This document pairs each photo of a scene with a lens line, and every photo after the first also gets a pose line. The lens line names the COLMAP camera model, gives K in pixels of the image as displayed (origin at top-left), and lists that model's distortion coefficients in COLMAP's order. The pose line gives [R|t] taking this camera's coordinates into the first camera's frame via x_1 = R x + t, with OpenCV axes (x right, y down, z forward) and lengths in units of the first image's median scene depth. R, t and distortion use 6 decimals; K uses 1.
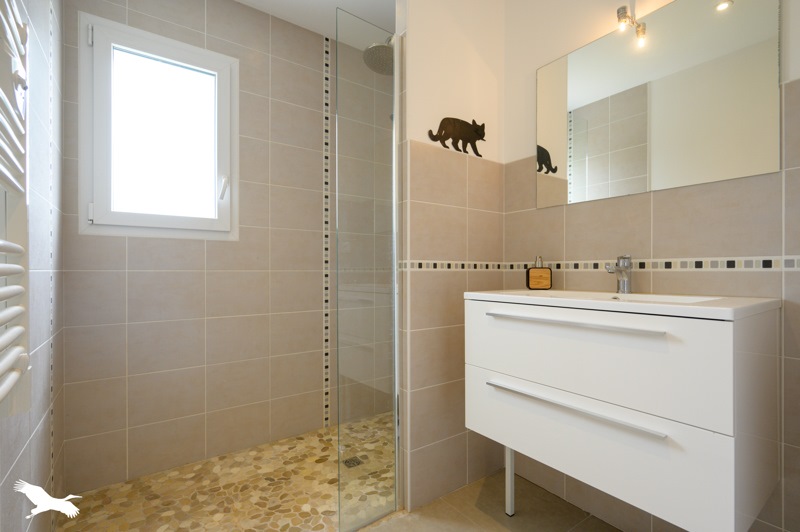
lens RADIAL K [[368.0, 0, 400.0], [0, 368.0, 270.5], [0, 0, 1]] dist [-0.000196, 0.000001]
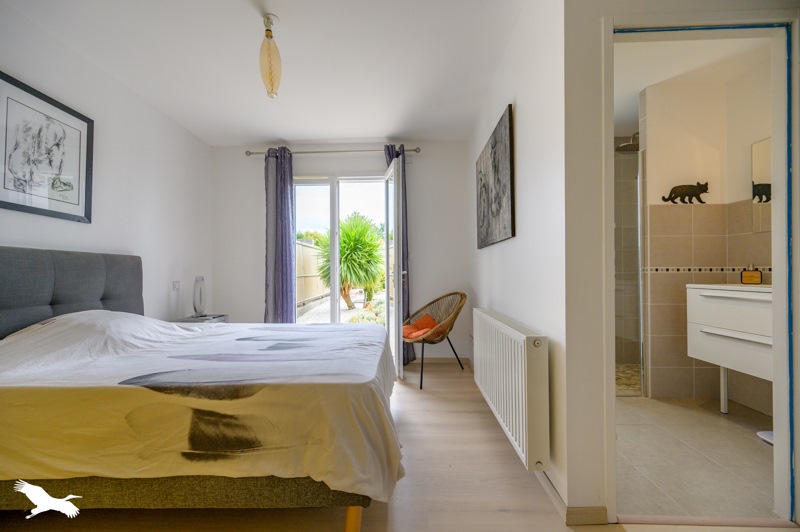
lens RADIAL K [[317.7, 0, 398.1], [0, 317.7, 271.1], [0, 0, 1]] dist [-0.003309, -0.000150]
pose [[0.789464, -0.005791, -0.613769, 0.004913], [0.006992, 0.999975, -0.000441, -0.015095], [0.613757, -0.003943, 0.789485, -1.029732]]
